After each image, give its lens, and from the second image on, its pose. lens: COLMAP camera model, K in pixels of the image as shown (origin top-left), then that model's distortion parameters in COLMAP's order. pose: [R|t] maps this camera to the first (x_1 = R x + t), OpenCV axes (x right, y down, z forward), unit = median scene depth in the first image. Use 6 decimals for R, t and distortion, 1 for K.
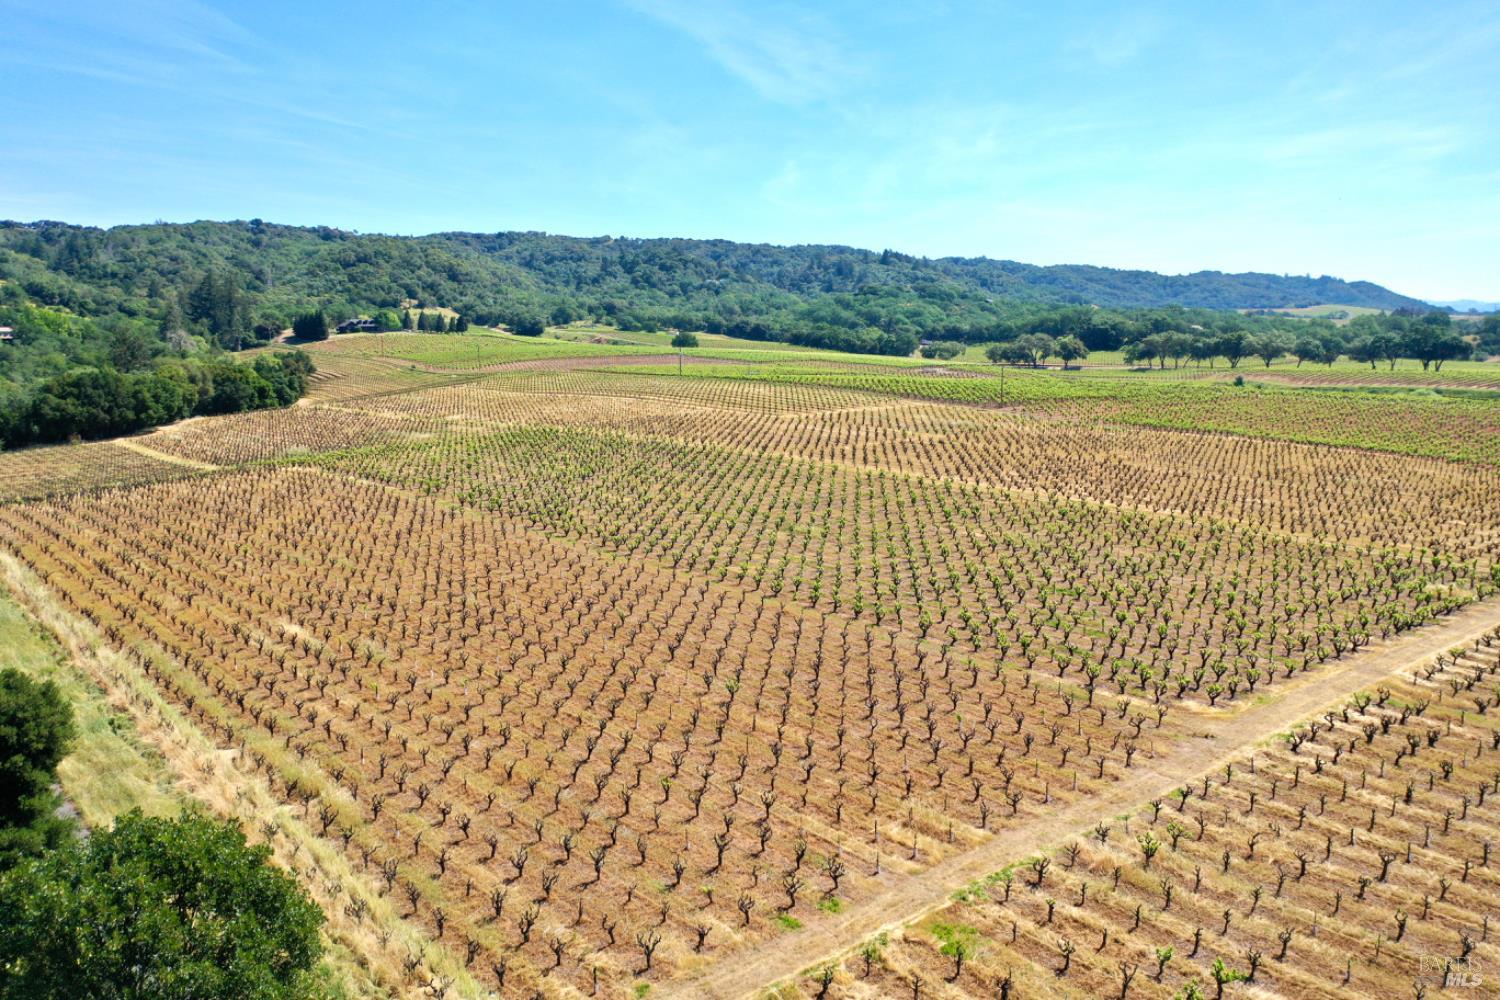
lens RADIAL K [[1191.3, 0, 748.2], [0, 1191.3, 492.6], [0, 0, 1]] dist [0.002561, -0.004159]
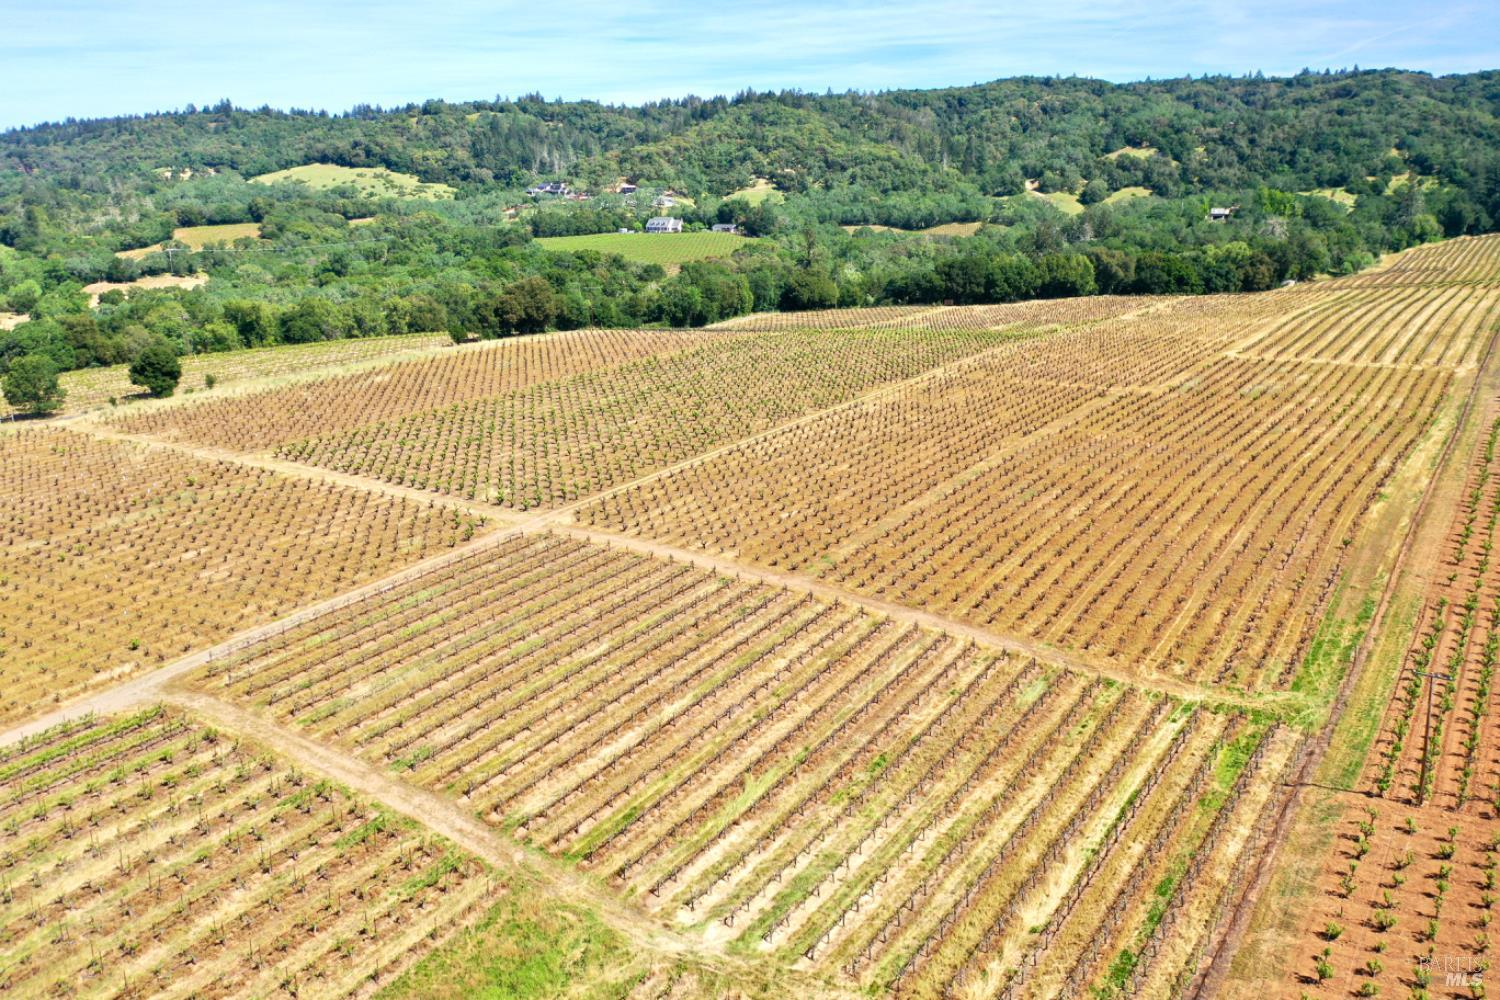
lens RADIAL K [[1191.3, 0, 748.2], [0, 1191.3, 492.6], [0, 0, 1]] dist [0.002561, -0.004159]
pose [[0.274521, 0.250413, -0.928403, 0.245149], [-0.128517, 0.966389, 0.222657, -0.034956], [0.952954, 0.058191, 0.297476, 0.101230]]
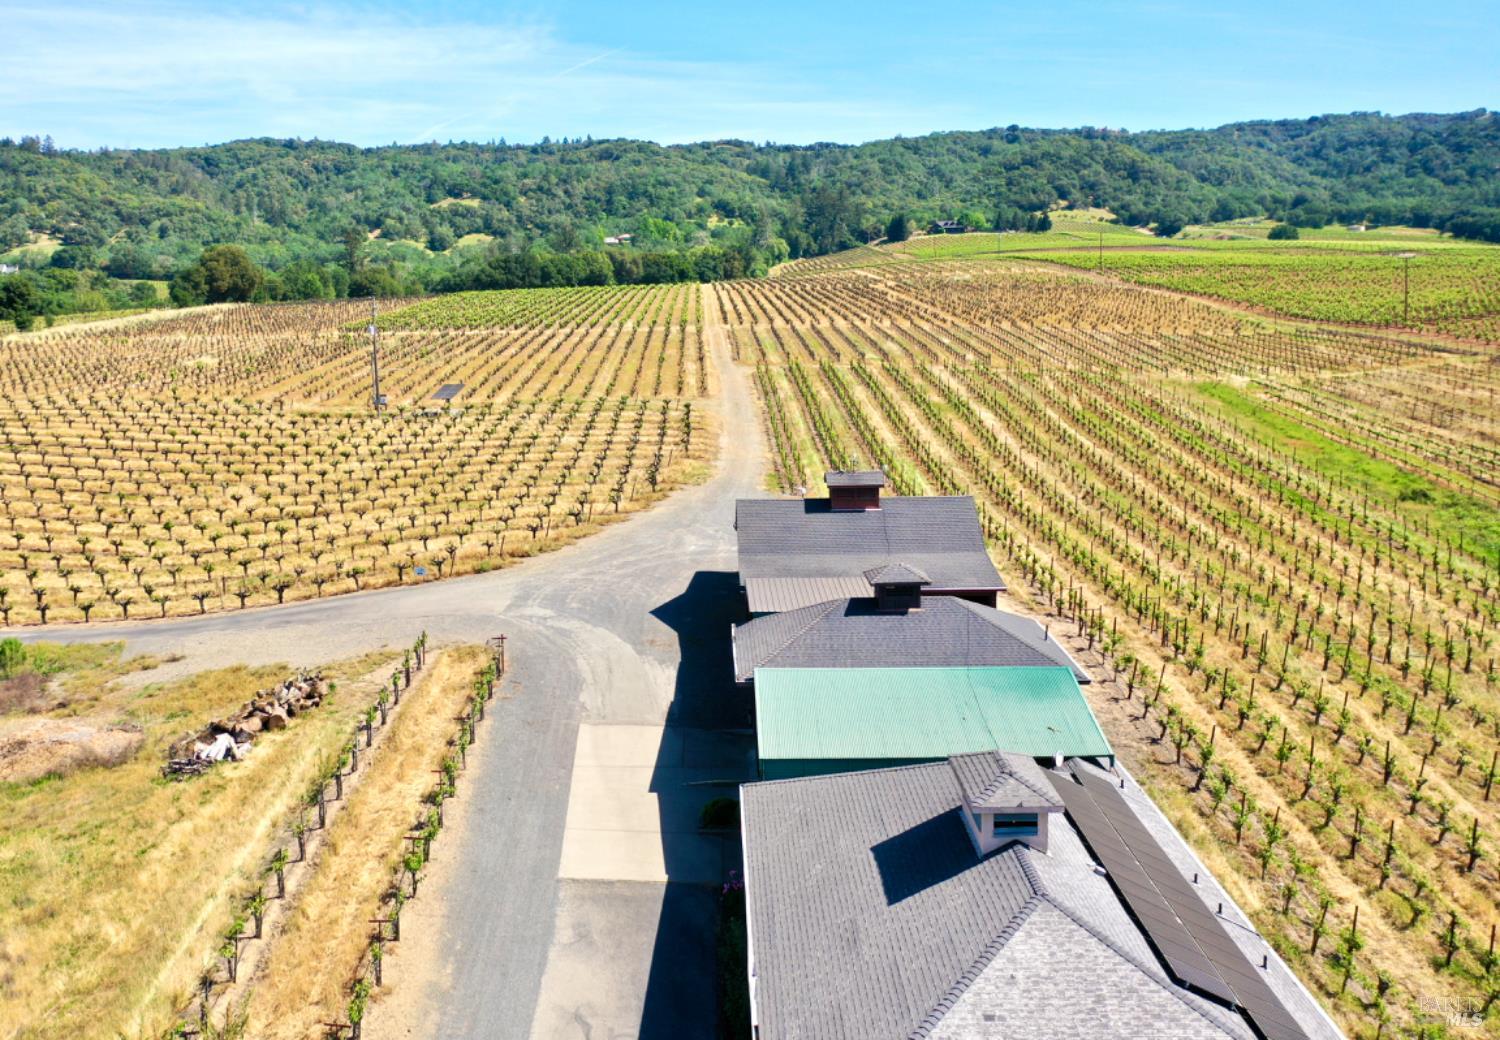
lens RADIAL K [[1416.3, 0, 638.5], [0, 1416.3, 455.9], [0, 0, 1]] dist [0.001223, -0.000775]
pose [[0.736088, 0.078546, -0.672313, 0.241789], [-0.071720, 0.996704, 0.037922, 0.023365], [0.673076, 0.020305, 0.739295, -0.067309]]
